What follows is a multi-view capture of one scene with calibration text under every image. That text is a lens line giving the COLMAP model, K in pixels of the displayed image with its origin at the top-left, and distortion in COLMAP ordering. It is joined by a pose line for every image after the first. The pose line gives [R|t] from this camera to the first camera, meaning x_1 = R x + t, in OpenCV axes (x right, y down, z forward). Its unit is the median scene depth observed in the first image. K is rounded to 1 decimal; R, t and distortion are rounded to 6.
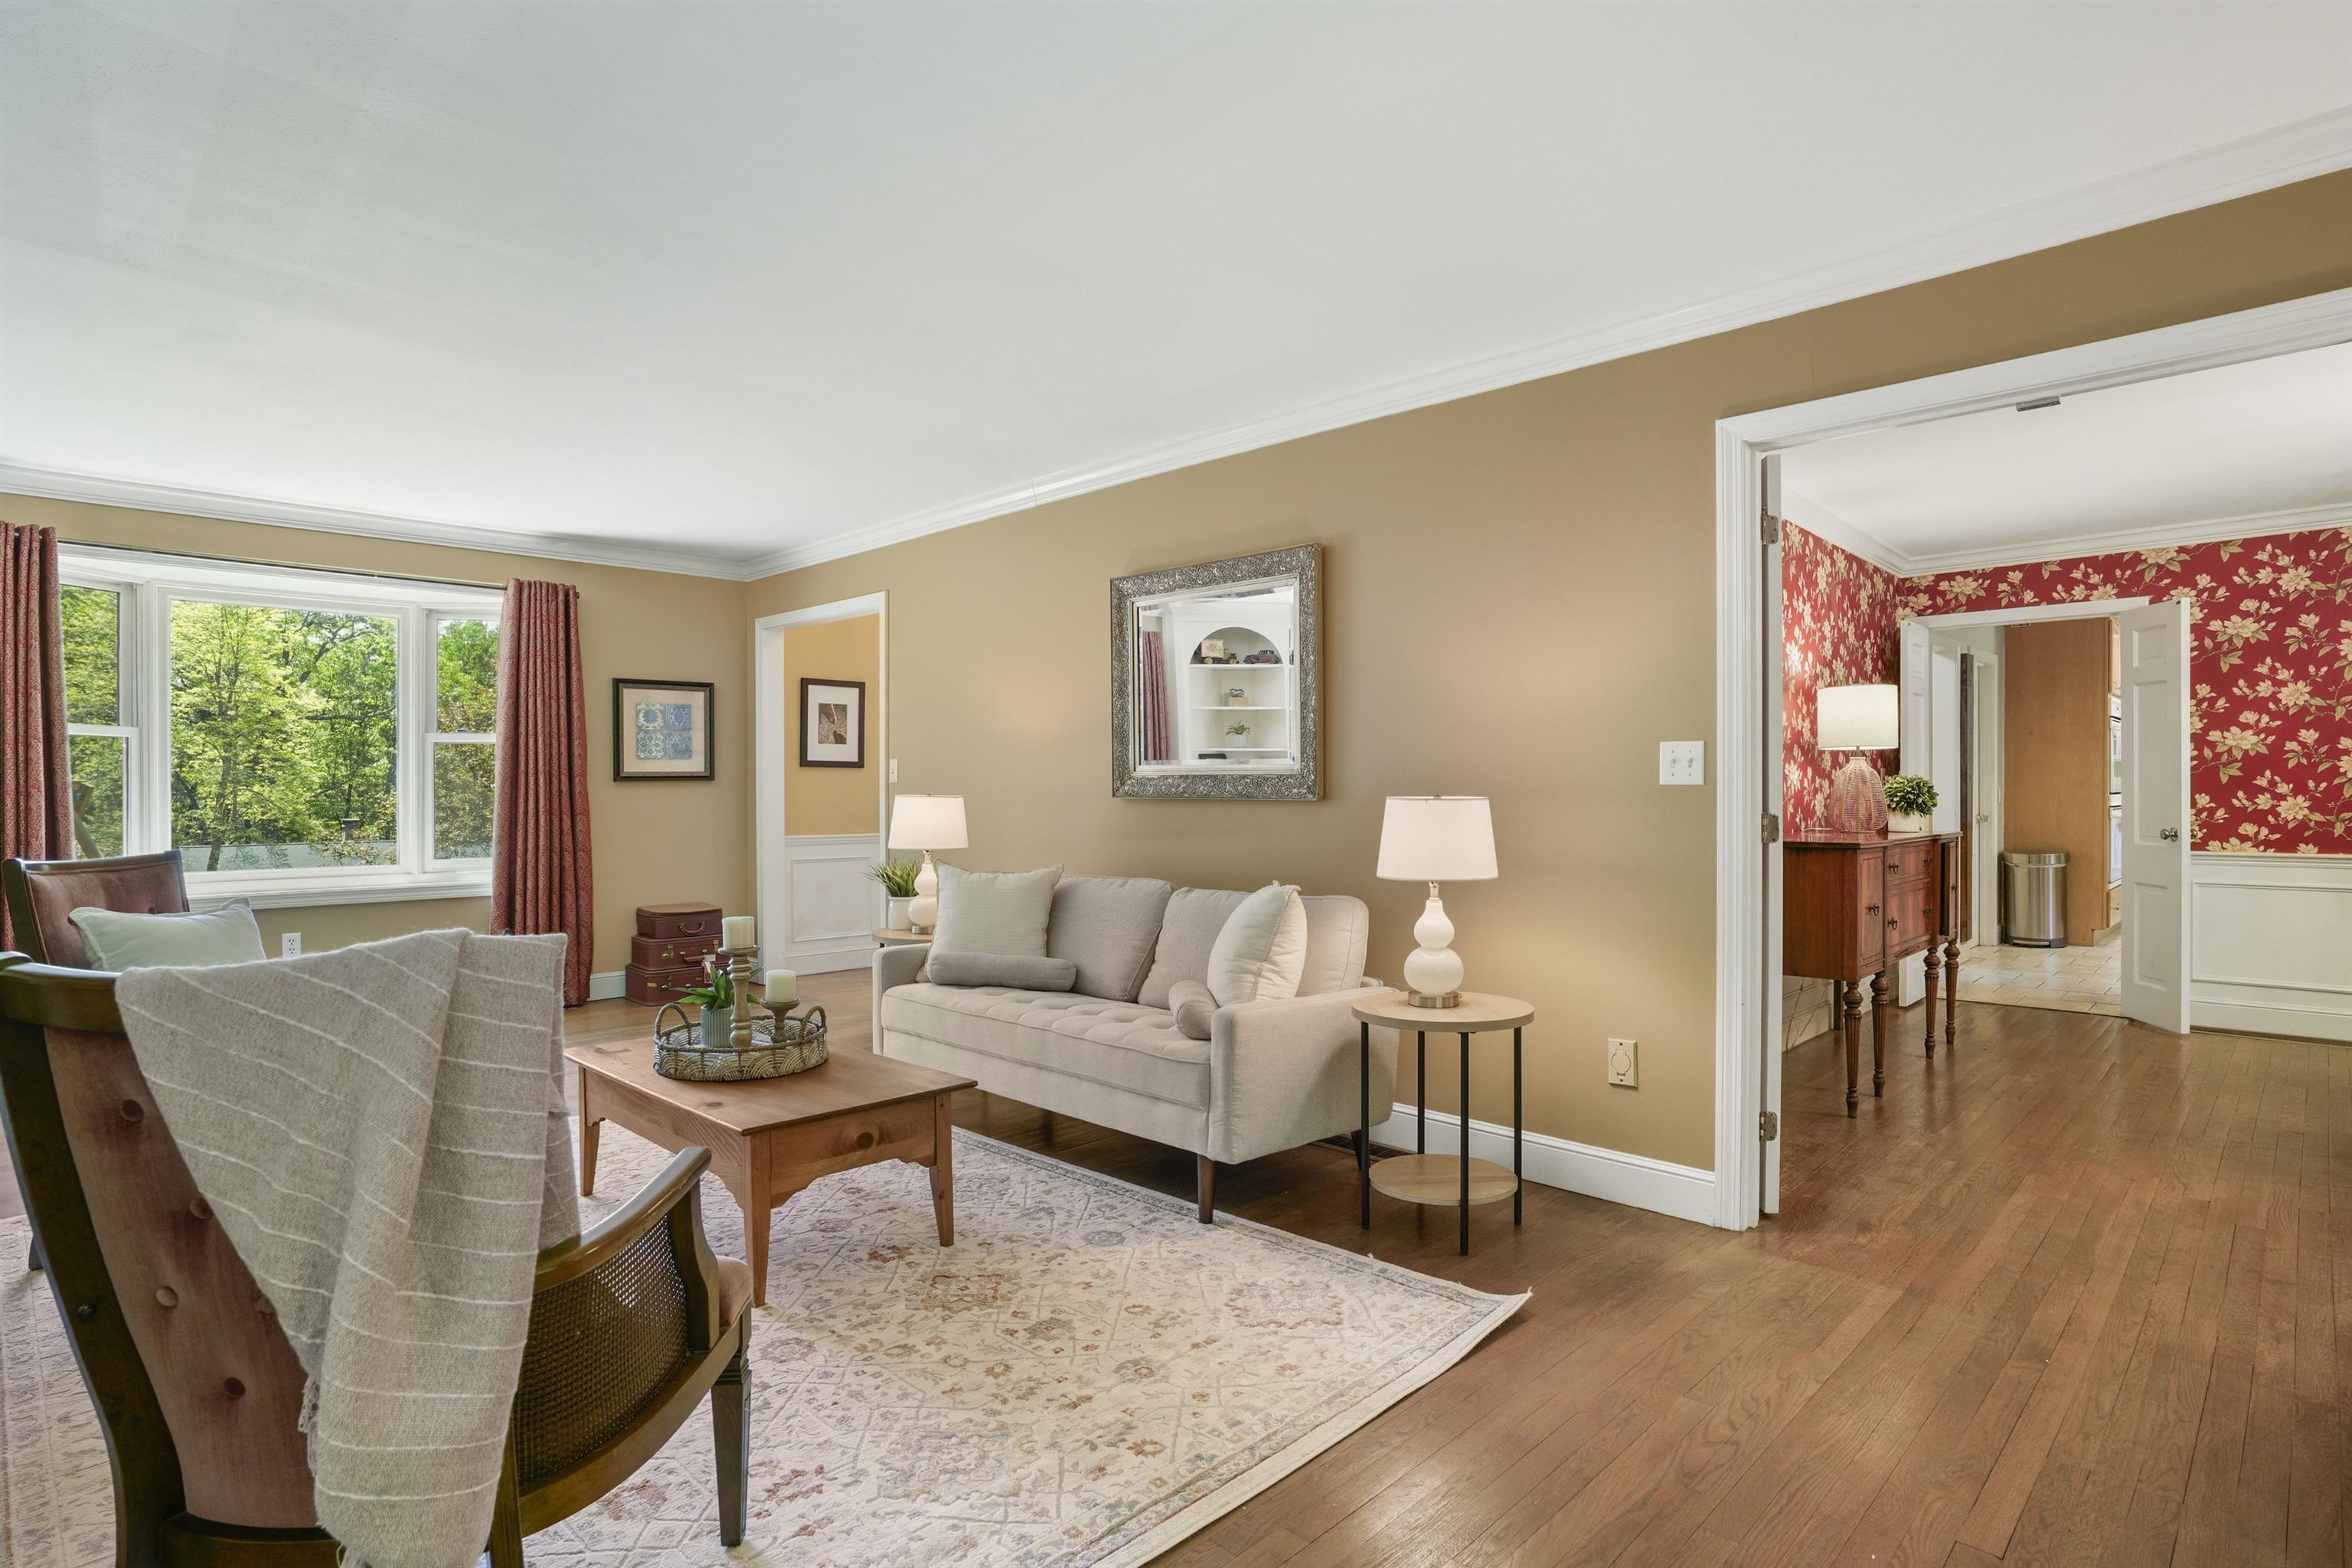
lens RADIAL K [[1237.8, 0, 1116.8], [0, 1237.8, 798.6], [0, 0, 1]] dist [-0.030862, 0.013219]
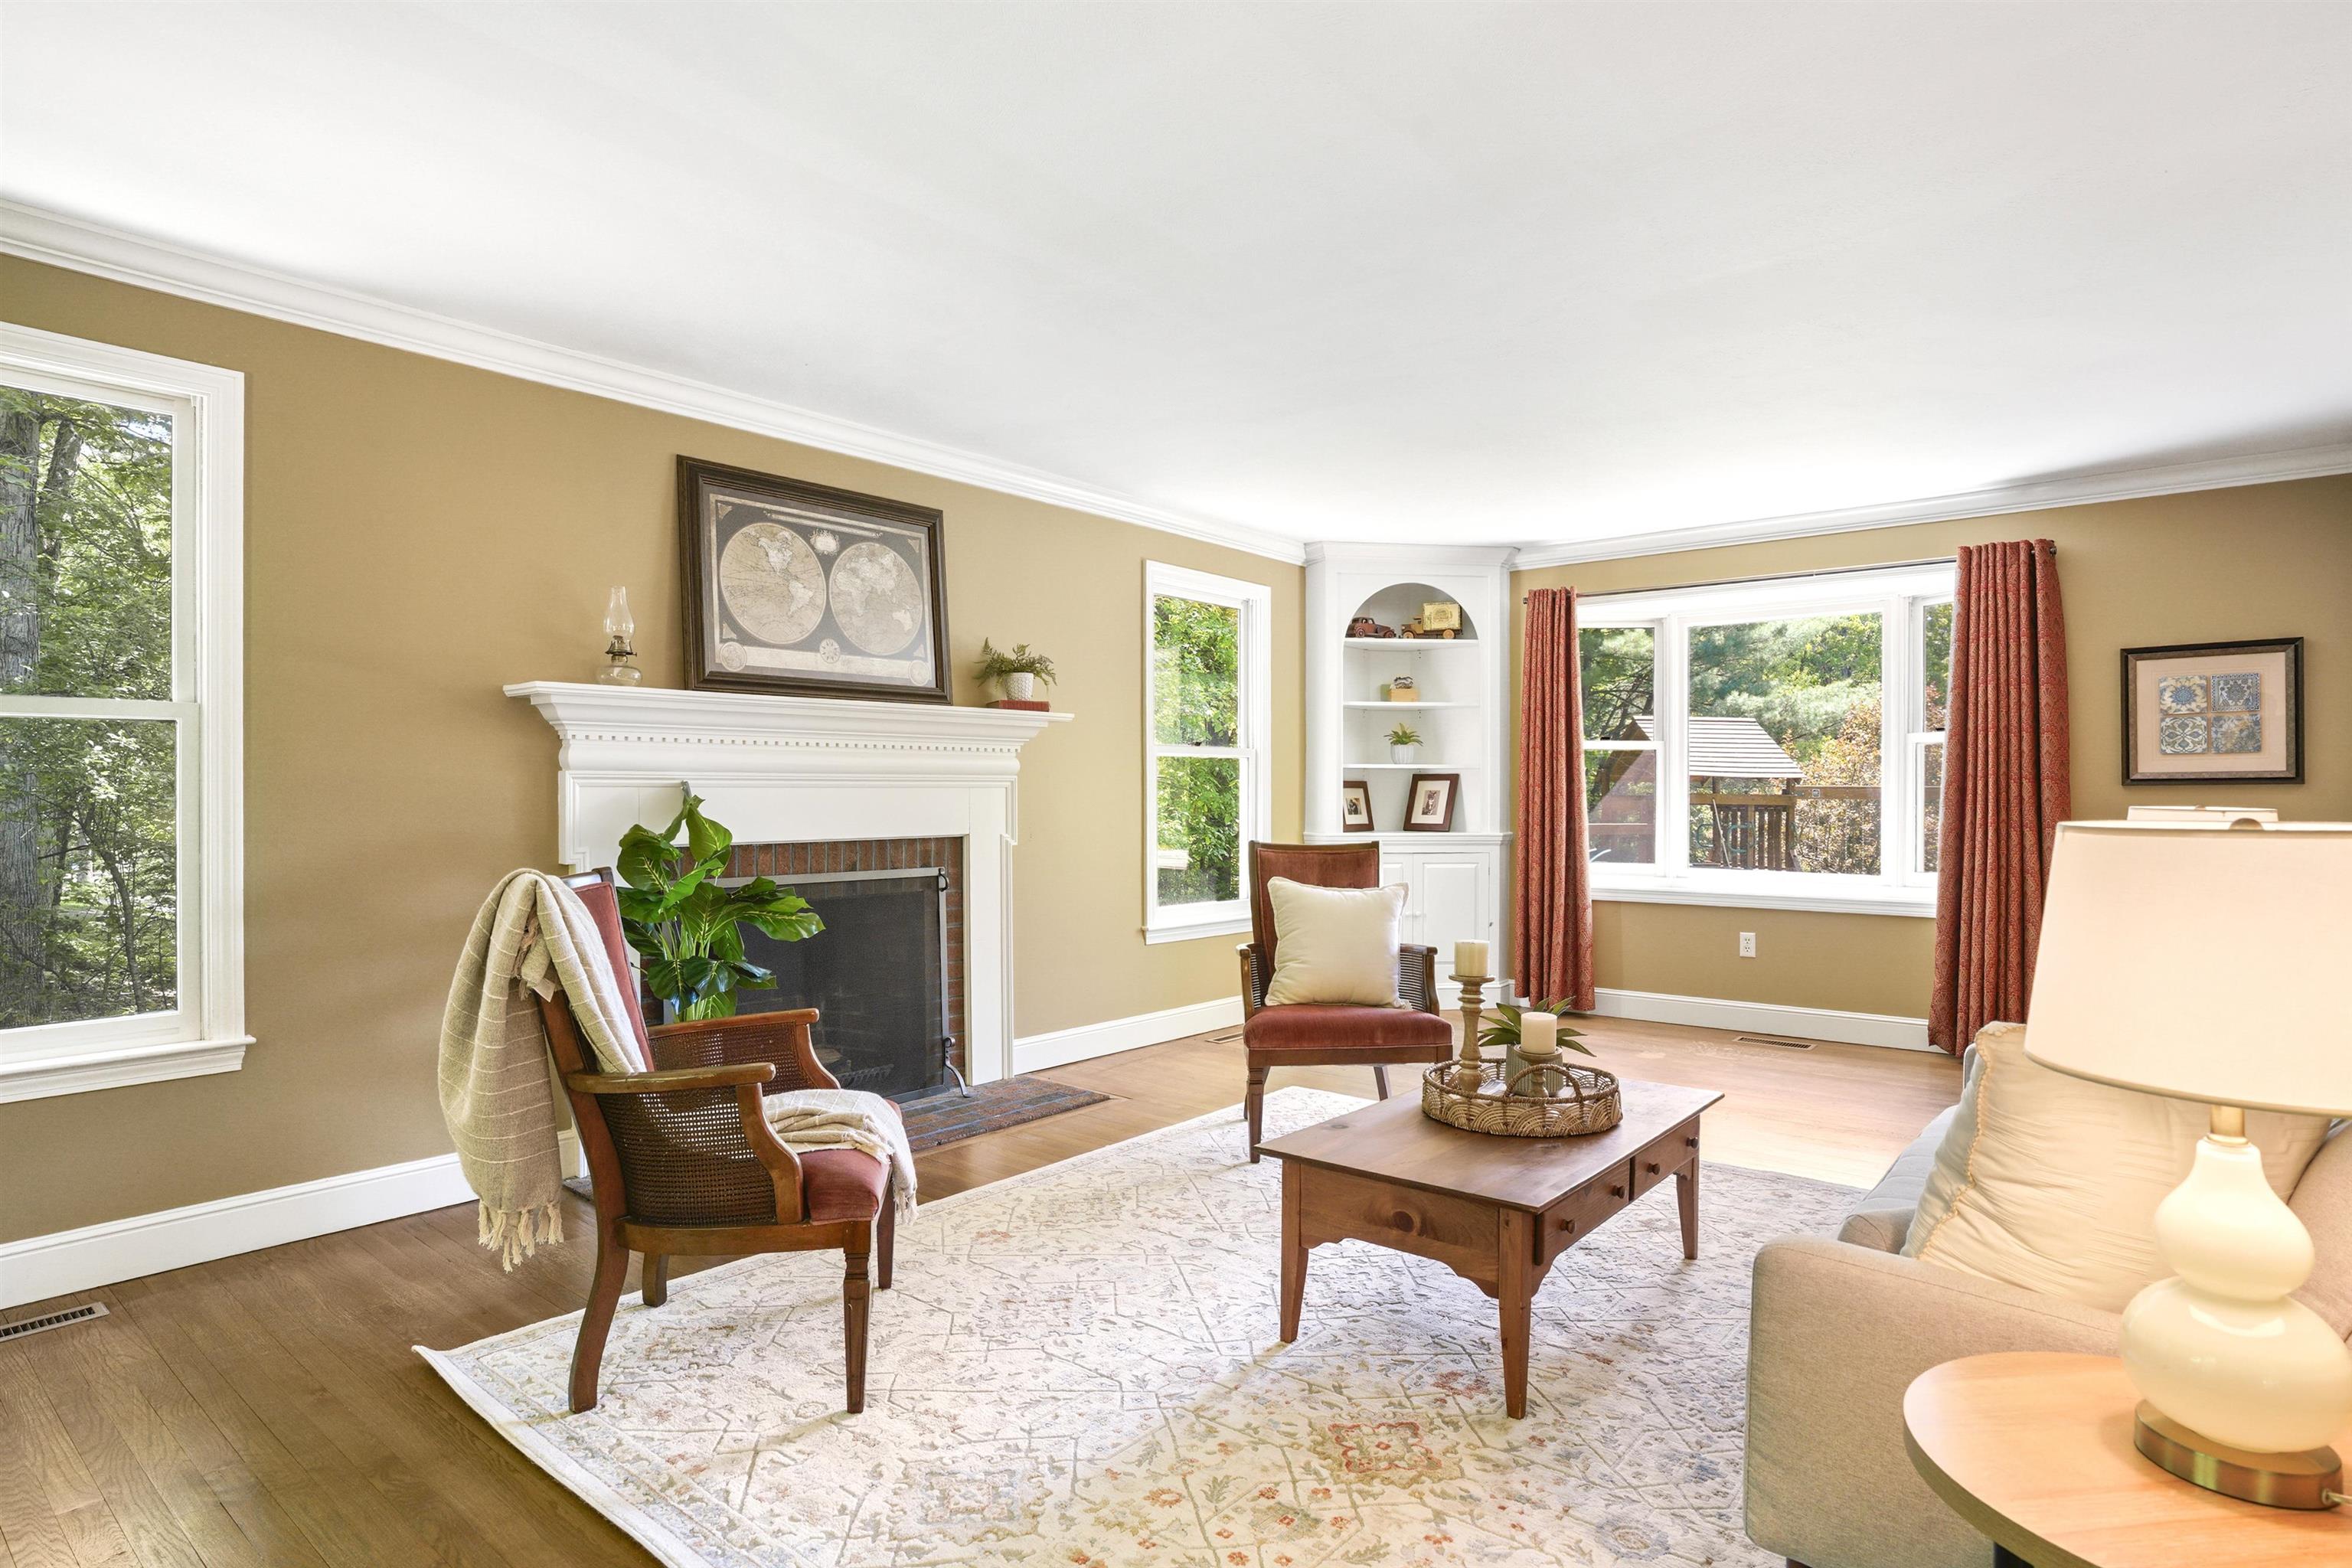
lens RADIAL K [[1237.8, 0, 1167.7], [0, 1237.8, 809.0], [0, 0, 1]] dist [-0.030862, 0.013219]
pose [[0.115628, 0.016063, -0.993163, 0.997986], [-0.011105, 0.999828, 0.014878, -0.017097], [0.993230, 0.009309, 0.115787, 1.250704]]
